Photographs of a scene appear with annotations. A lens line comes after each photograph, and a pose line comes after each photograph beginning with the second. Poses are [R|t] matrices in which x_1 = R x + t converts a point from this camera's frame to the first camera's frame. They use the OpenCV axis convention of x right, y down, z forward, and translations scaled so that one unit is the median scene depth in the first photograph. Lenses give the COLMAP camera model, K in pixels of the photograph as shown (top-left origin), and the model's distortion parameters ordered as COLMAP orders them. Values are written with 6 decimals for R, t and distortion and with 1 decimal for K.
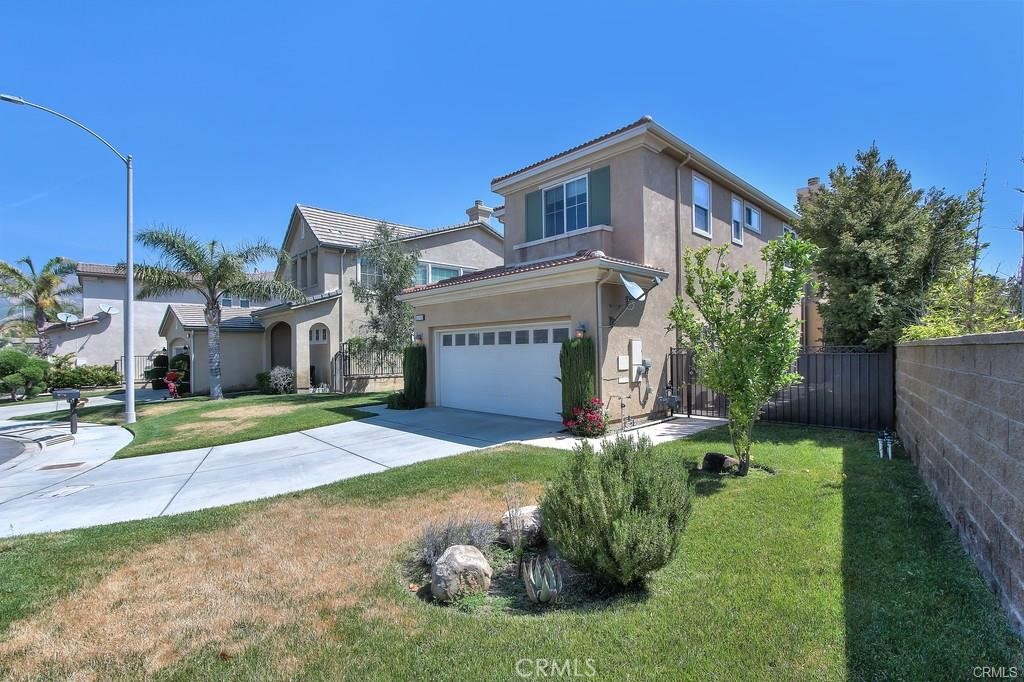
lens RADIAL K [[471.7, 0, 509.3], [0, 471.7, 346.6], [0, 0, 1]] dist [-0.003696, 0.000017]
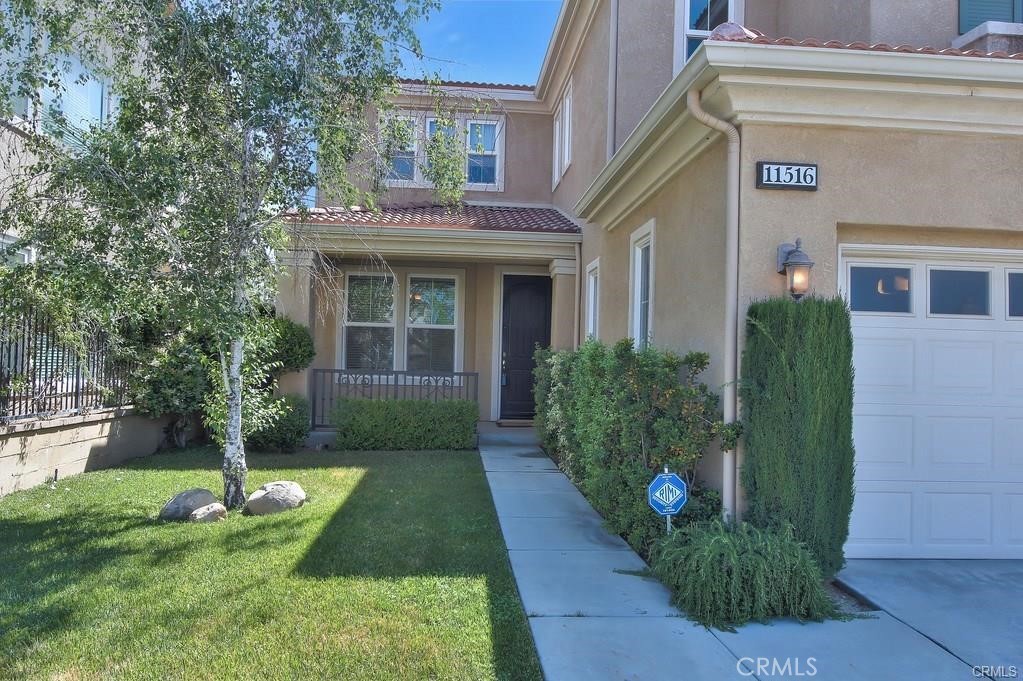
lens RADIAL K [[708.6, 0, 512.5], [0, 708.6, 341.4], [0, 0, 1]] dist [-0.003948, -0.000697]
pose [[0.619267, 0.051919, 0.783462, -0.593179], [-0.044100, 0.998536, -0.031314, 0.037374], [-0.783941, -0.015159, 0.620650, 1.009804]]
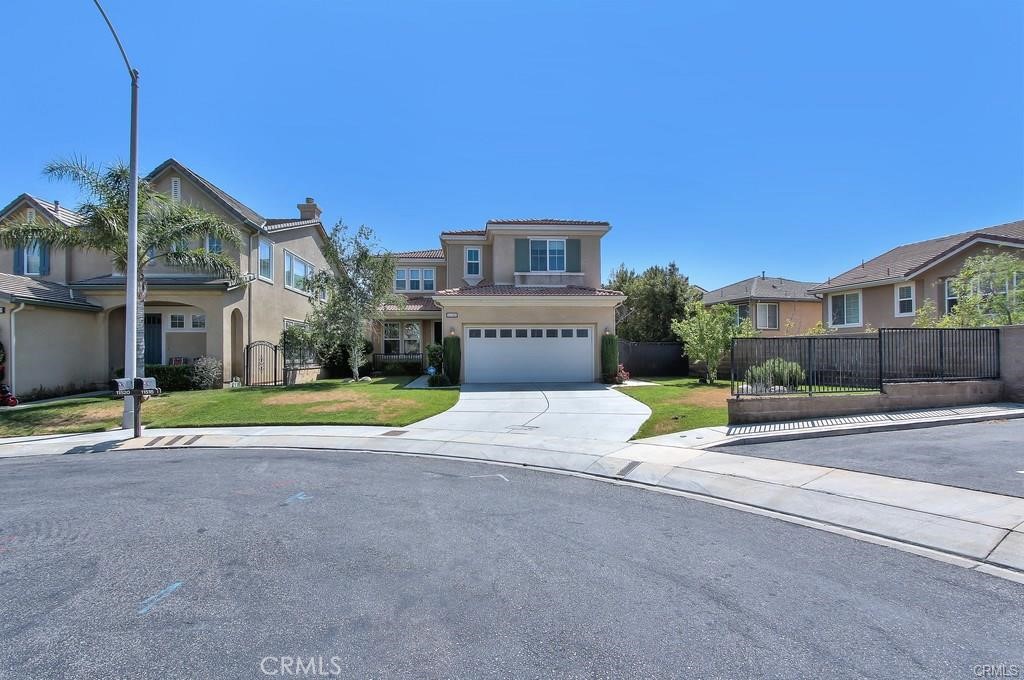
lens RADIAL K [[471.7, 0, 514.3], [0, 471.7, 346.9], [0, 0, 1]] dist [-0.003696, 0.000017]
pose [[0.619040, 0.016348, 0.785189, -1.231385], [-0.010534, 0.999866, -0.012512, 0.044676], [-0.785289, -0.000526, 0.619129, 0.081357]]
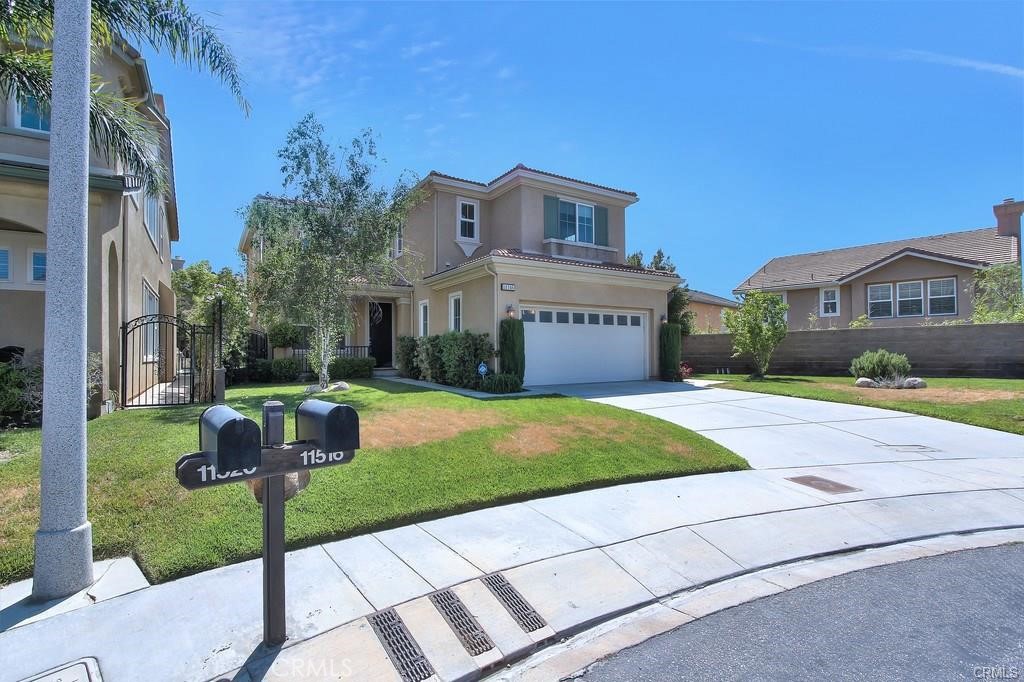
lens RADIAL K [[471.7, 0, 507.5], [0, 471.7, 342.8], [0, 0, 1]] dist [-0.003696, 0.000017]
pose [[0.182894, 0.027404, 0.982751, -1.182612], [-0.010776, 0.999607, -0.025868, 0.072394], [-0.983074, -0.005859, 0.183117, 0.950204]]
